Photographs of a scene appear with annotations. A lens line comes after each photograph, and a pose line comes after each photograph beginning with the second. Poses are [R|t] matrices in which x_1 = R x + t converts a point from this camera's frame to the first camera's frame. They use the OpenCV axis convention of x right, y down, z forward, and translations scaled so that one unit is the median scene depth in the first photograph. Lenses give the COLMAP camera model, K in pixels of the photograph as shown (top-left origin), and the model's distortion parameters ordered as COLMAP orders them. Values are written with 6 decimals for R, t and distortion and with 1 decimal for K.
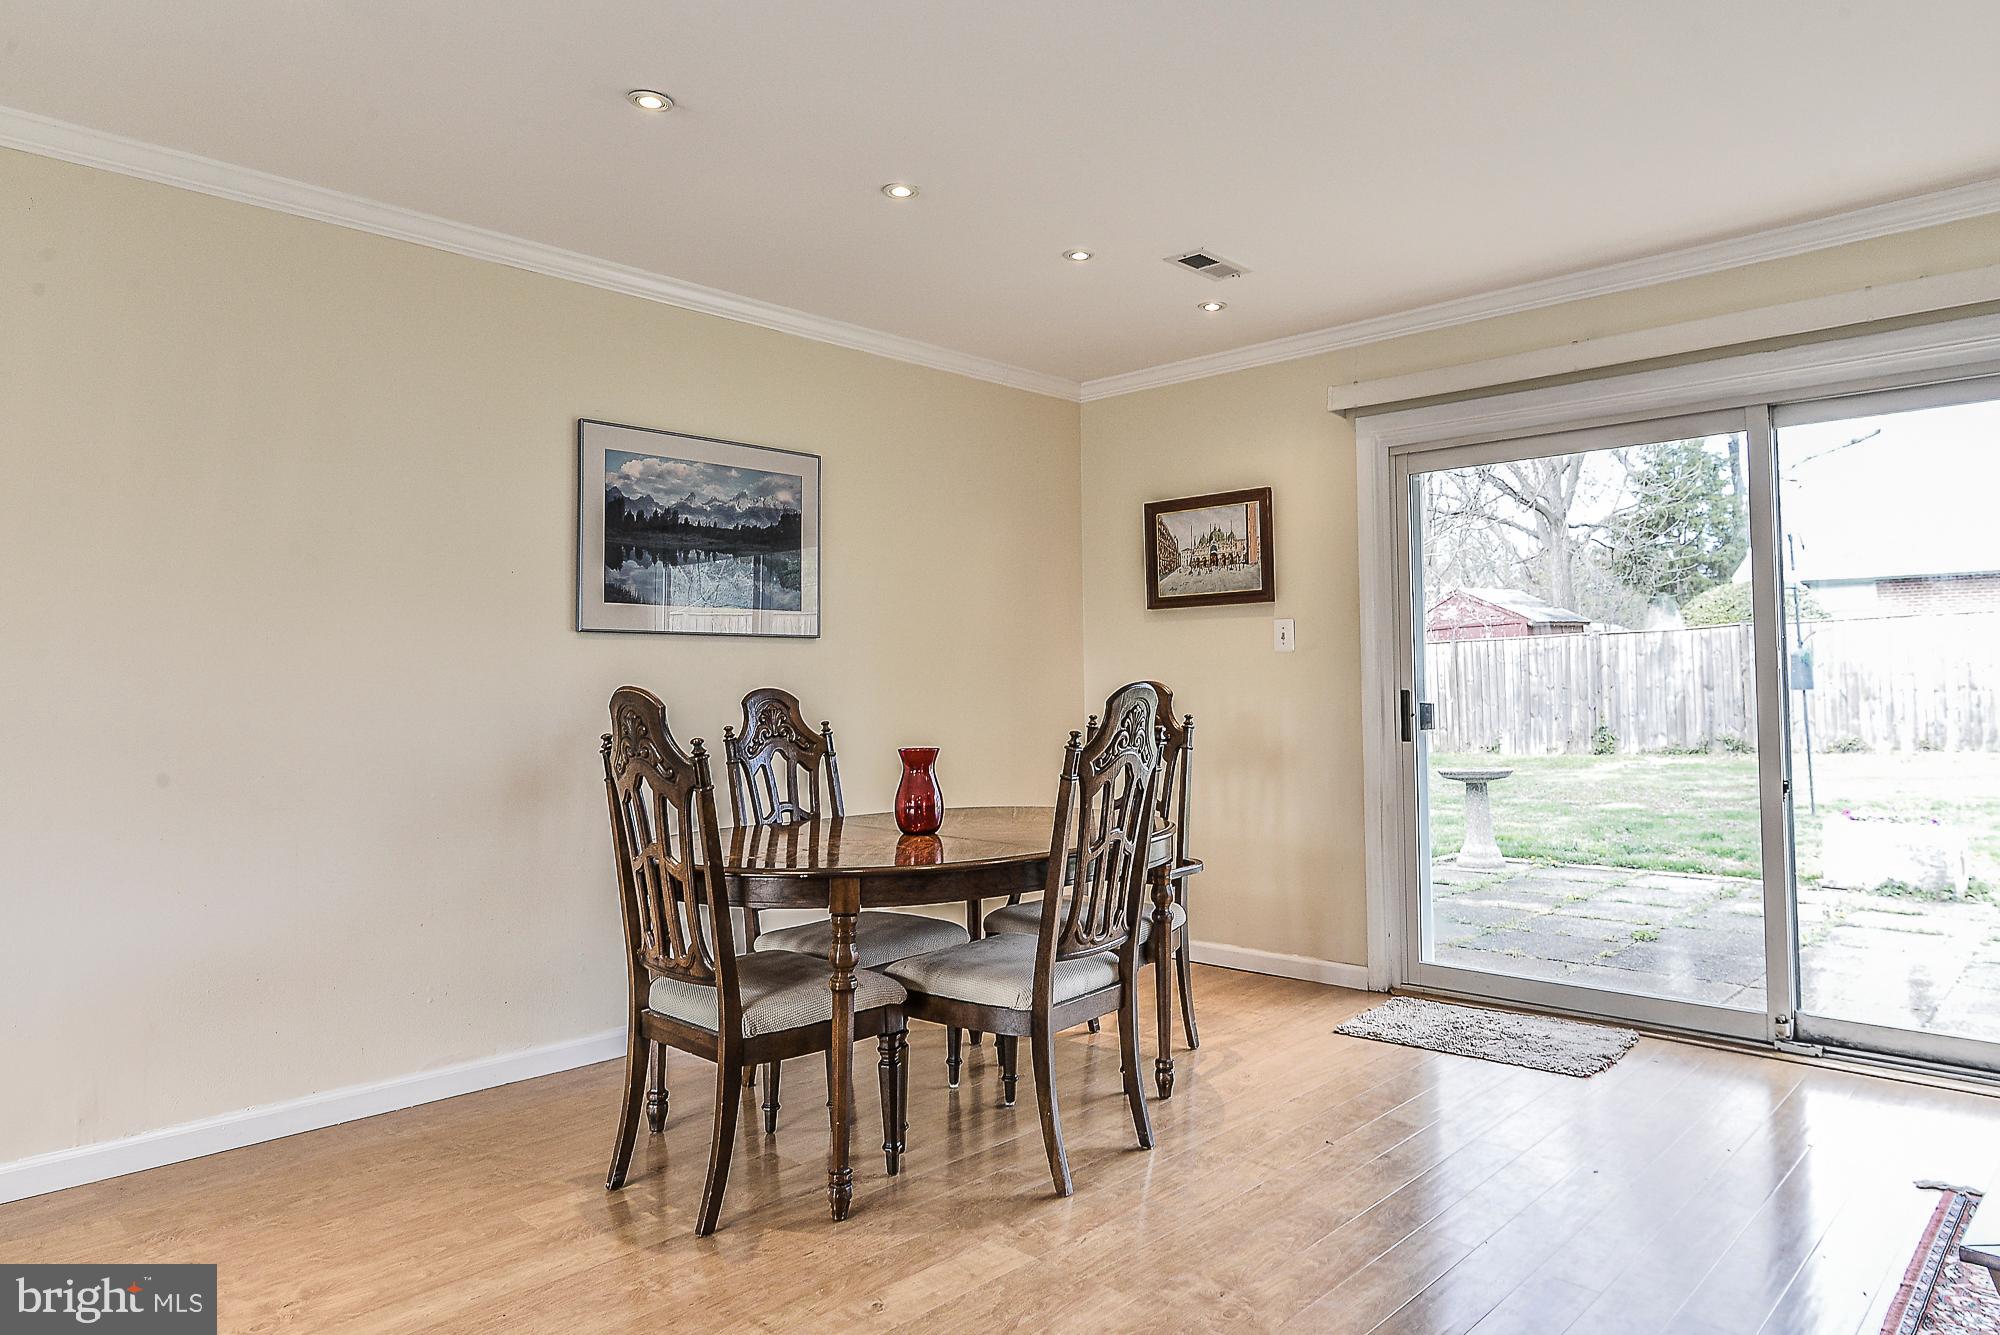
lens RADIAL K [[1247.8, 0, 998.5], [0, 1247.8, 637.4], [0, 0, 1]] dist [-0.004097, -0.003772]
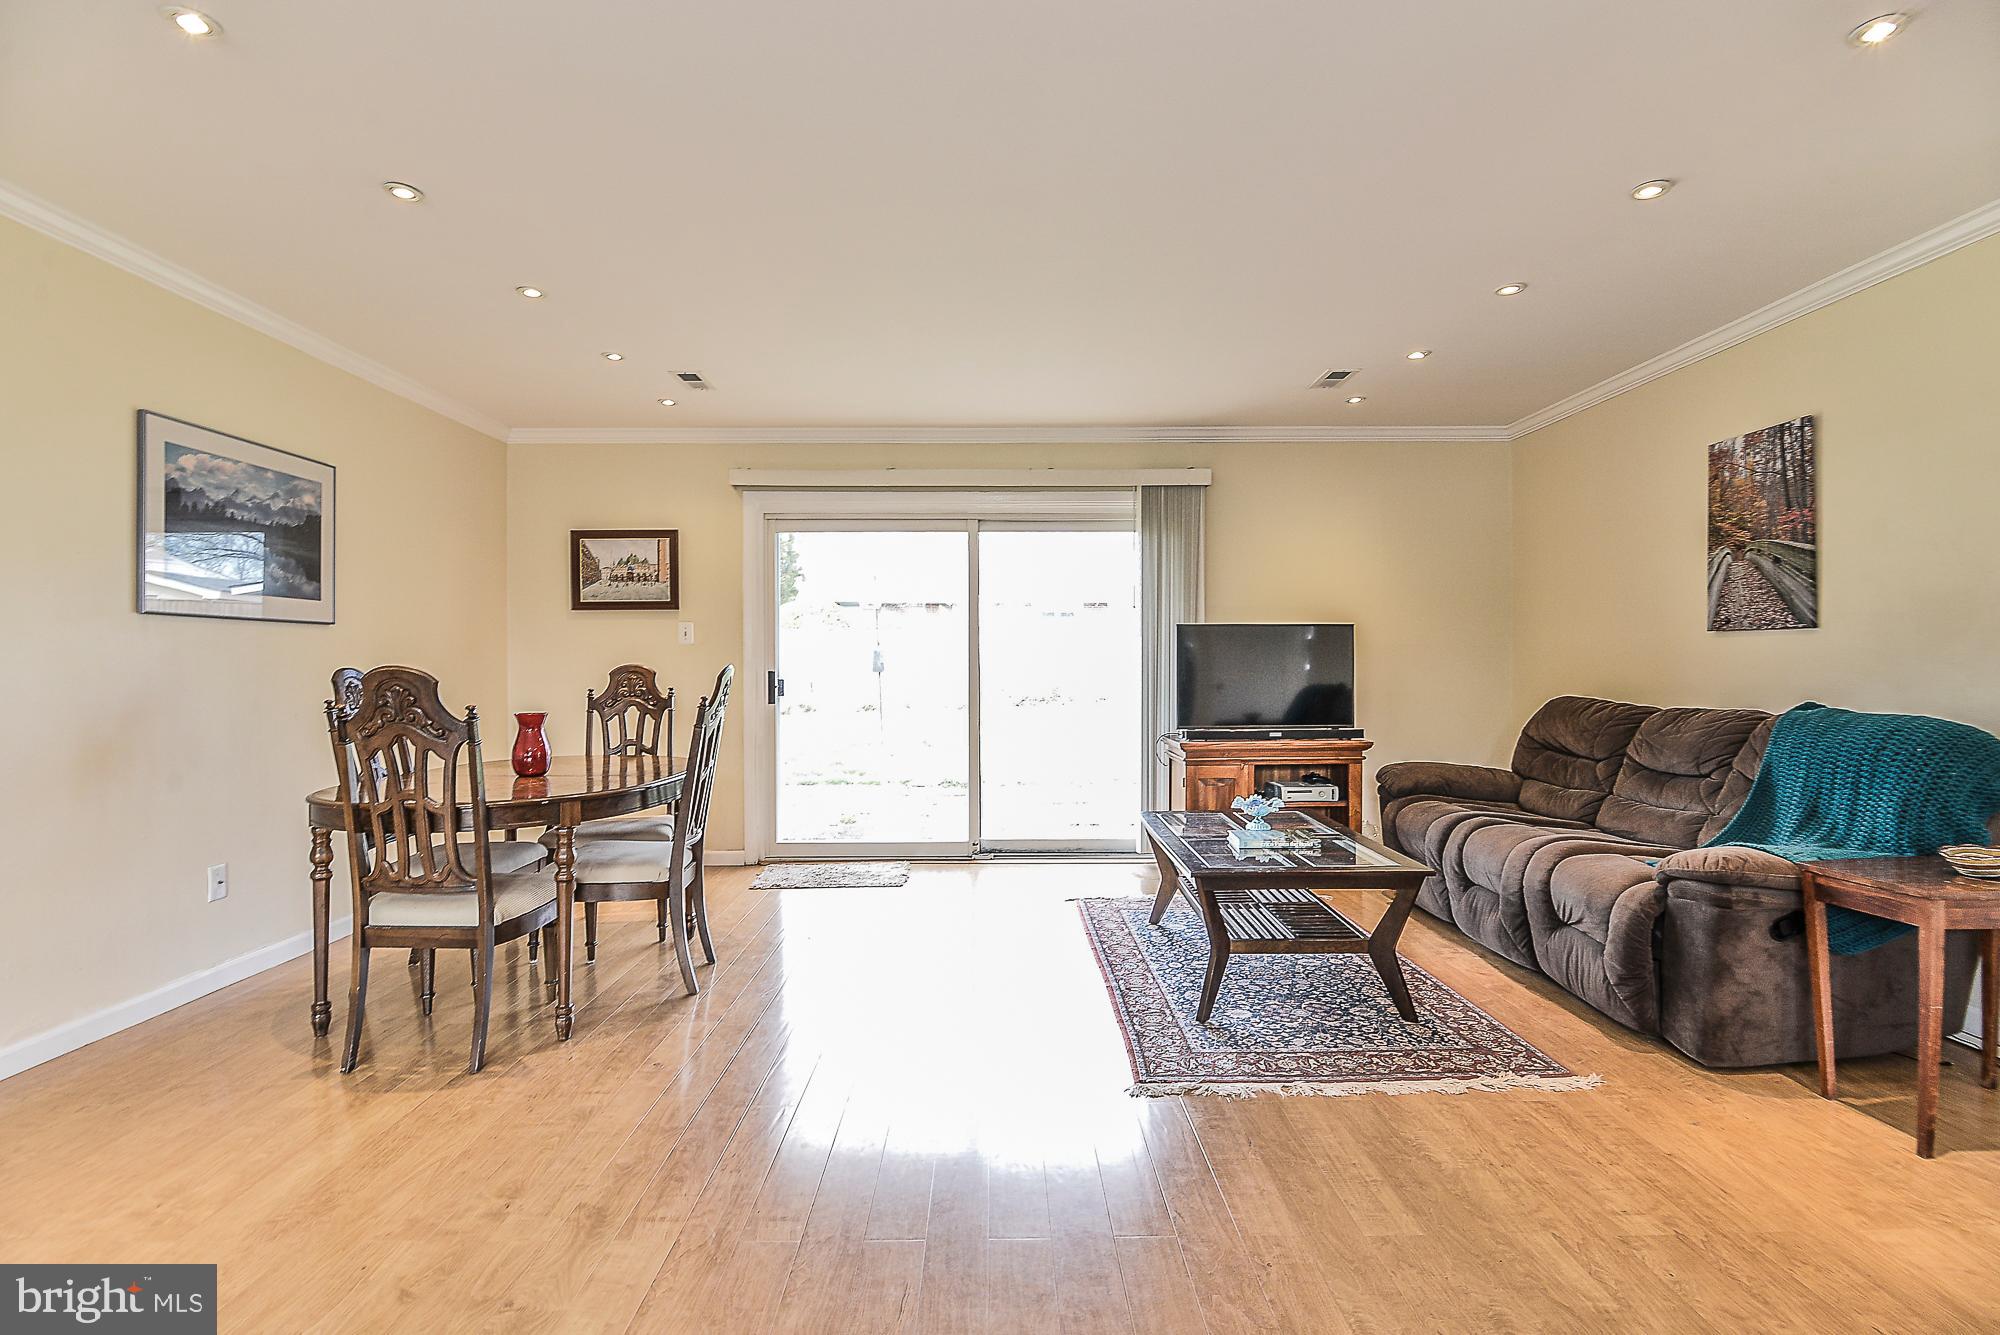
lens RADIAL K [[980.4, 0, 999.8], [0, 980.4, 668.0], [0, 0, 1]] dist [-0.017714, -0.000561]
pose [[0.716339, 0.004083, 0.697741, -0.372692], [-0.029399, 0.999271, 0.024336, 0.000643], [-0.697133, -0.037946, 0.715937, -0.087207]]
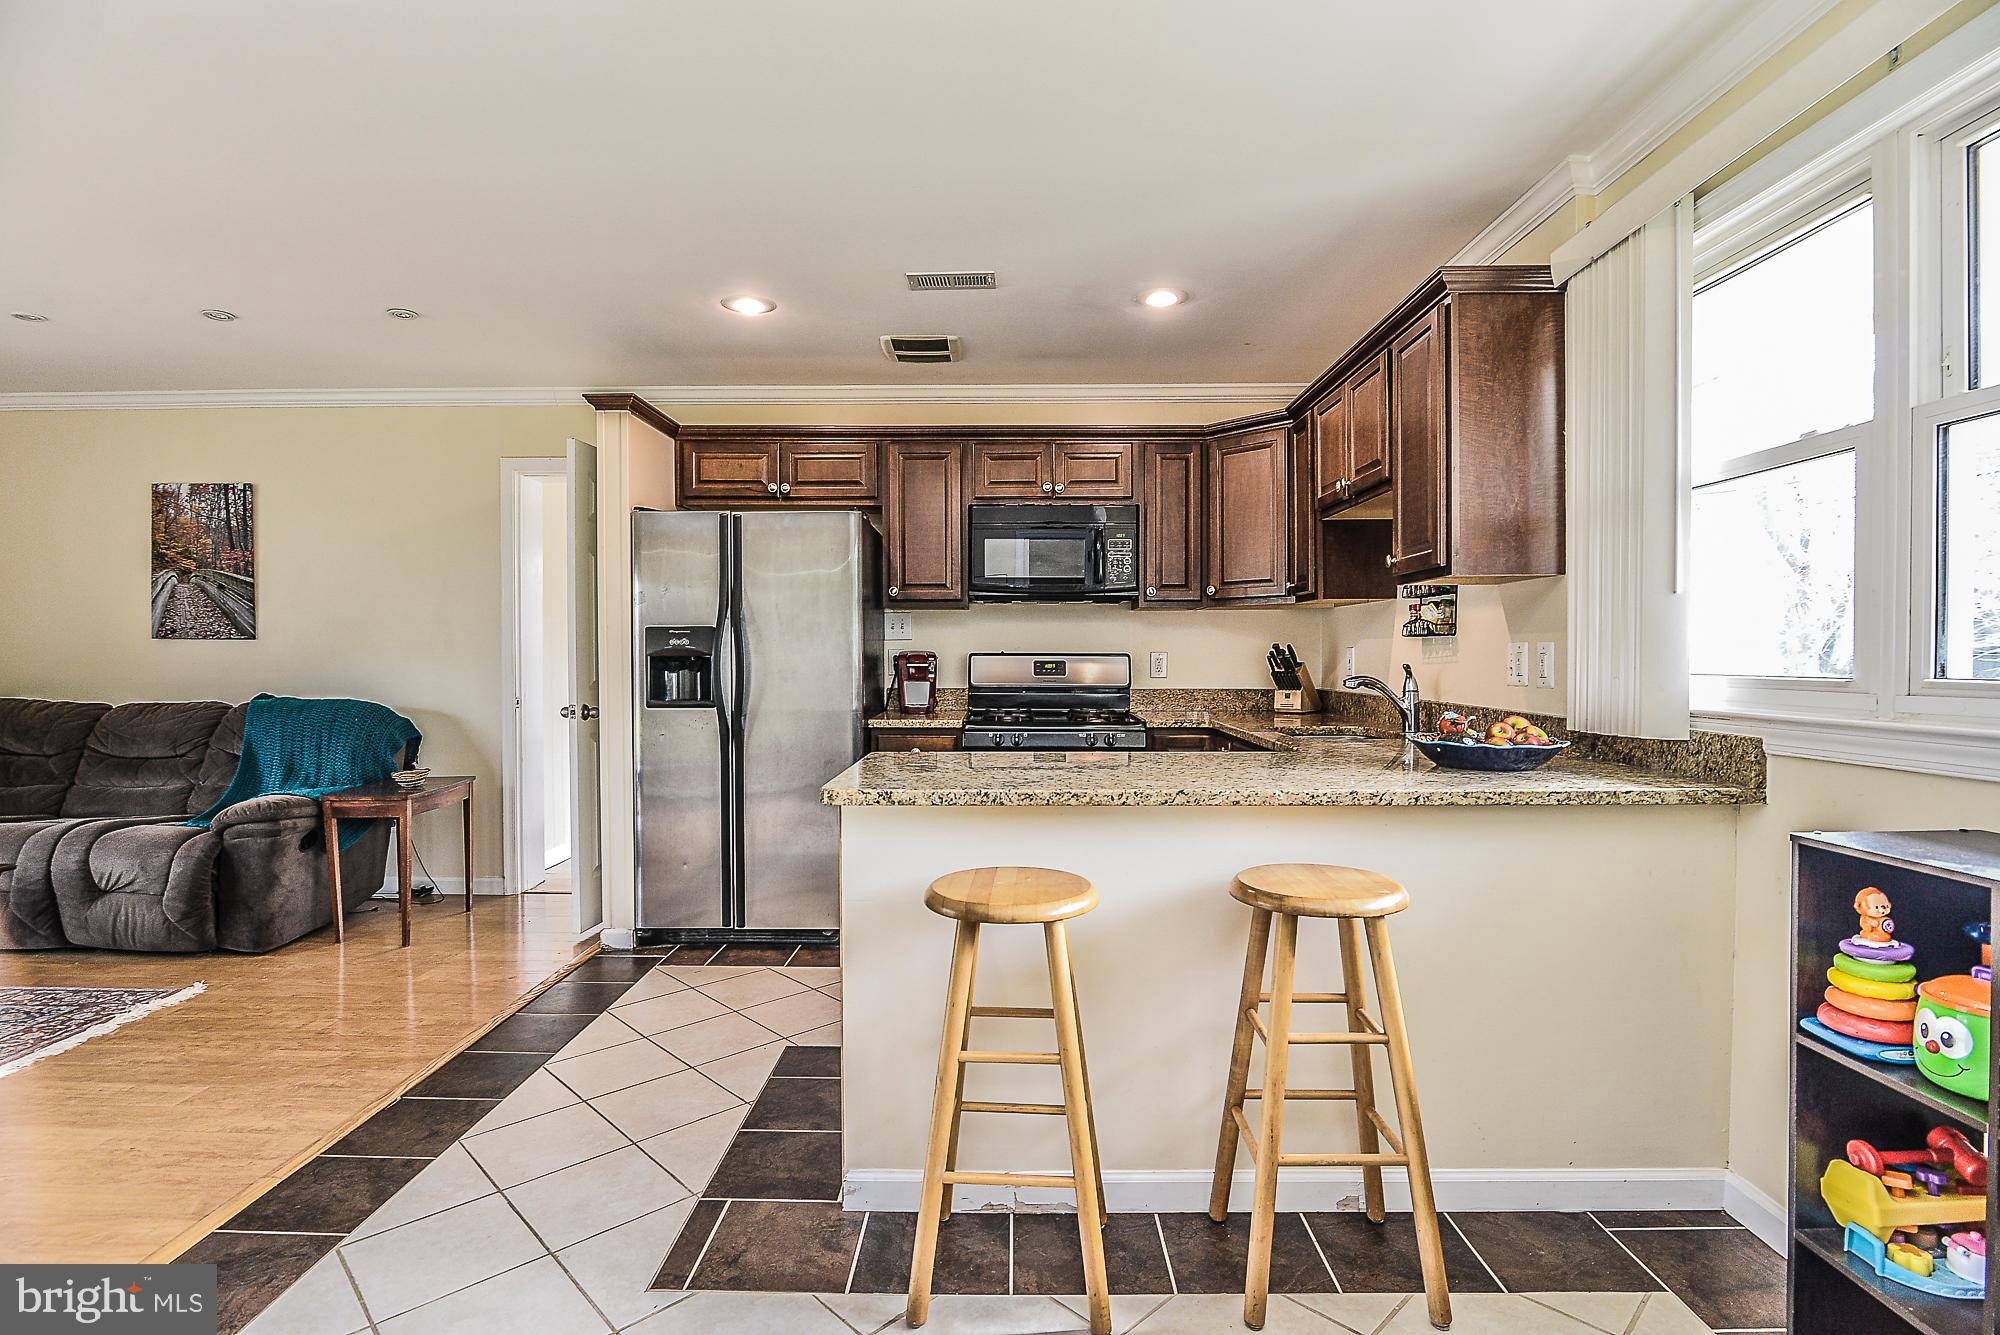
lens RADIAL K [[980.4, 0, 1001.9], [0, 980.4, 664.7], [0, 0, 1]] dist [-0.017714, -0.000561]
pose [[-0.679864, 0.001678, 0.733336, -0.742003], [-0.019398, 0.999606, -0.020271, 0.001808], [-0.733082, -0.028007, -0.679564, 0.162695]]
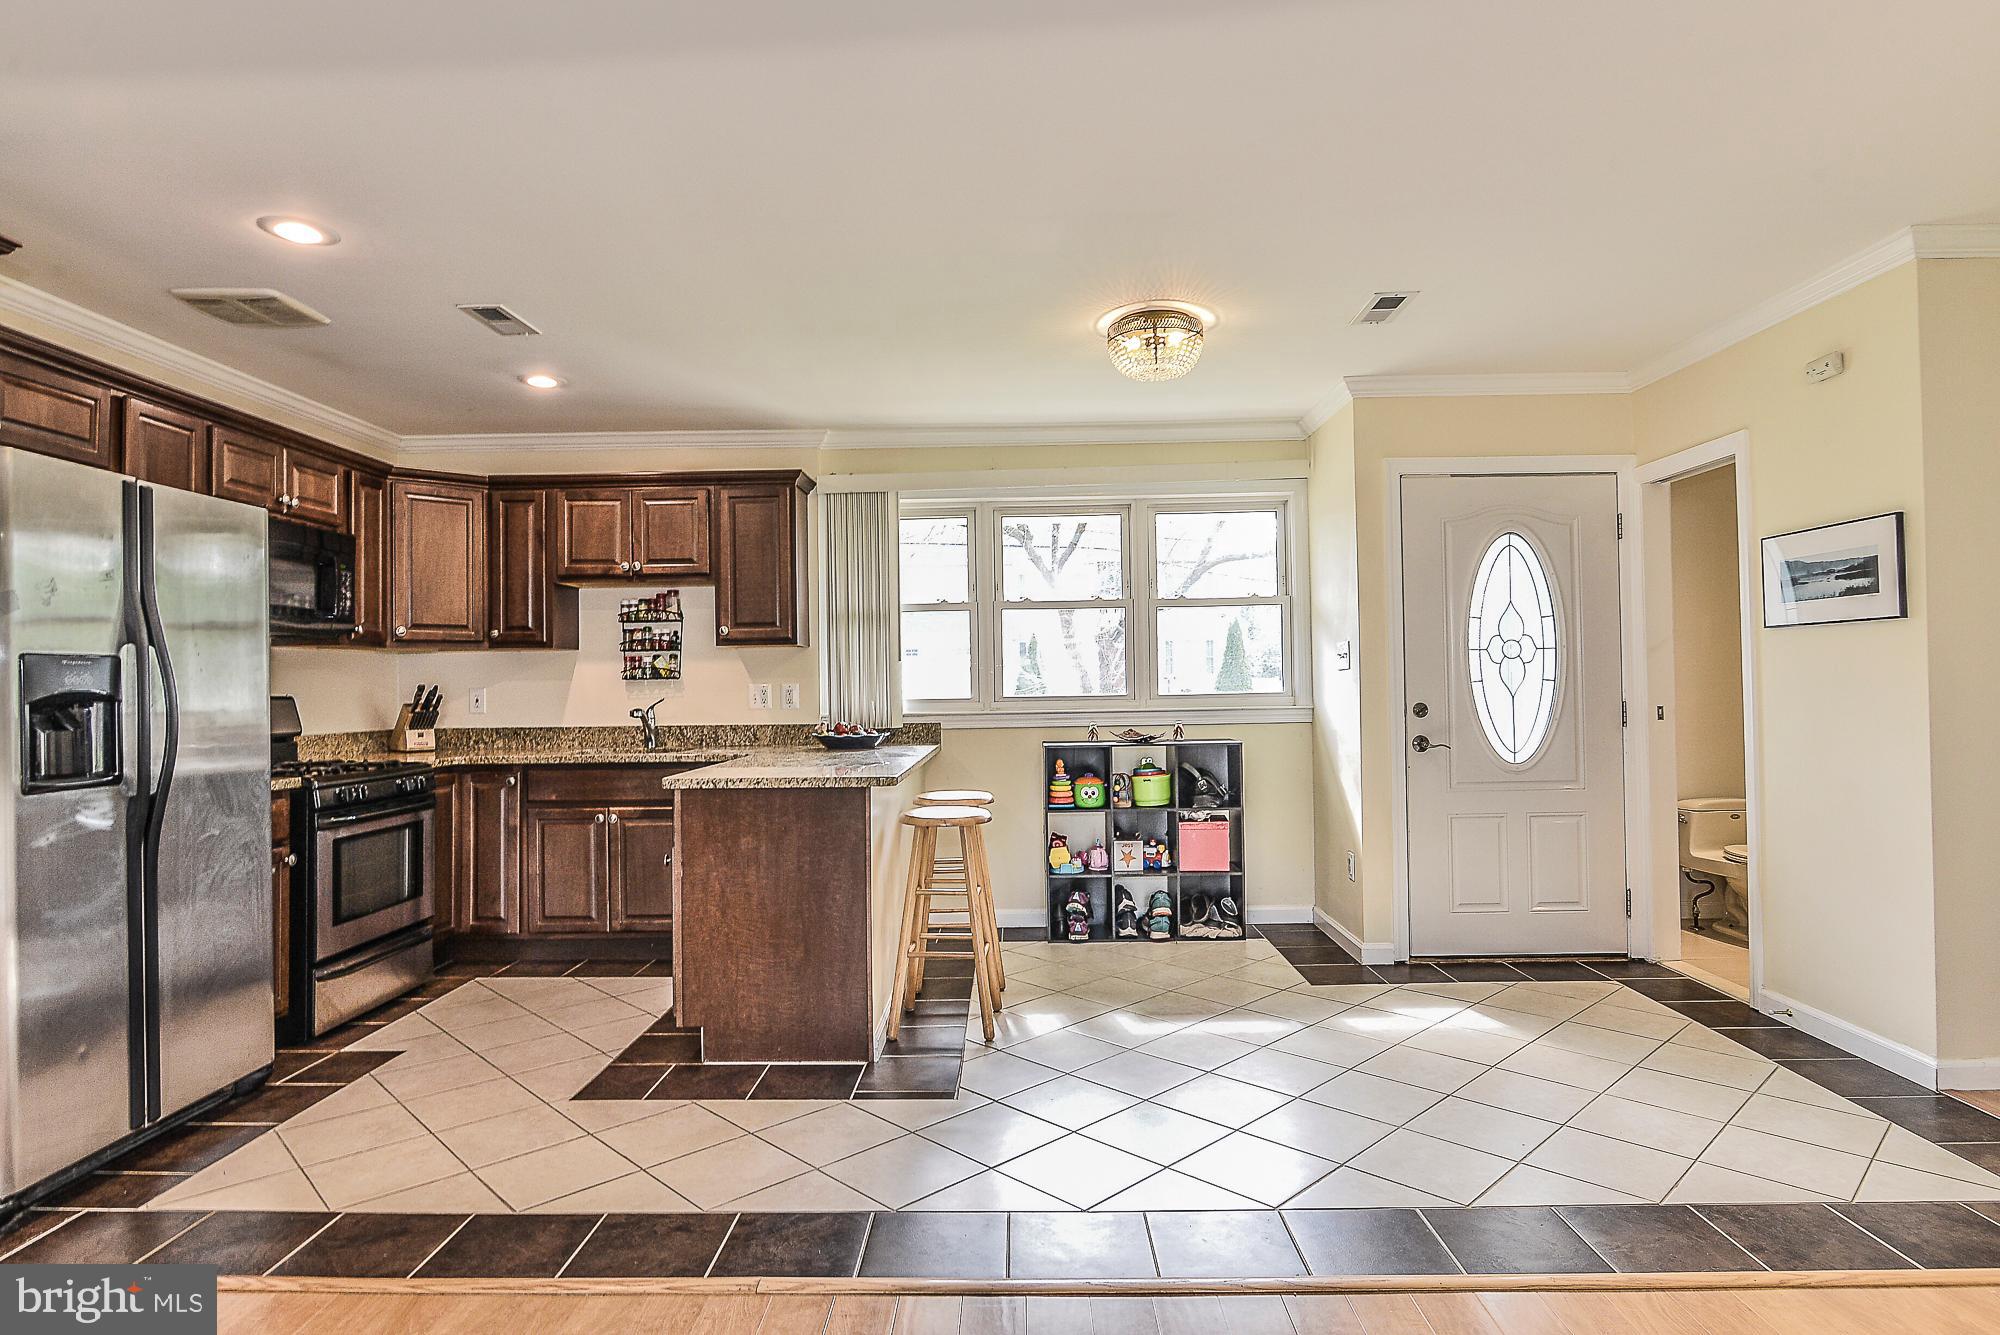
lens RADIAL K [[1080.4, 0, 1006.8], [0, 1080.4, 669.2], [0, 0, 1]] dist [-0.010522, -0.000115]
pose [[-0.726832, 0.007794, -0.686771, 0.226433], [0.044657, 0.998356, -0.035933, 0.007293], [0.685362, -0.056786, -0.725985, 0.582741]]
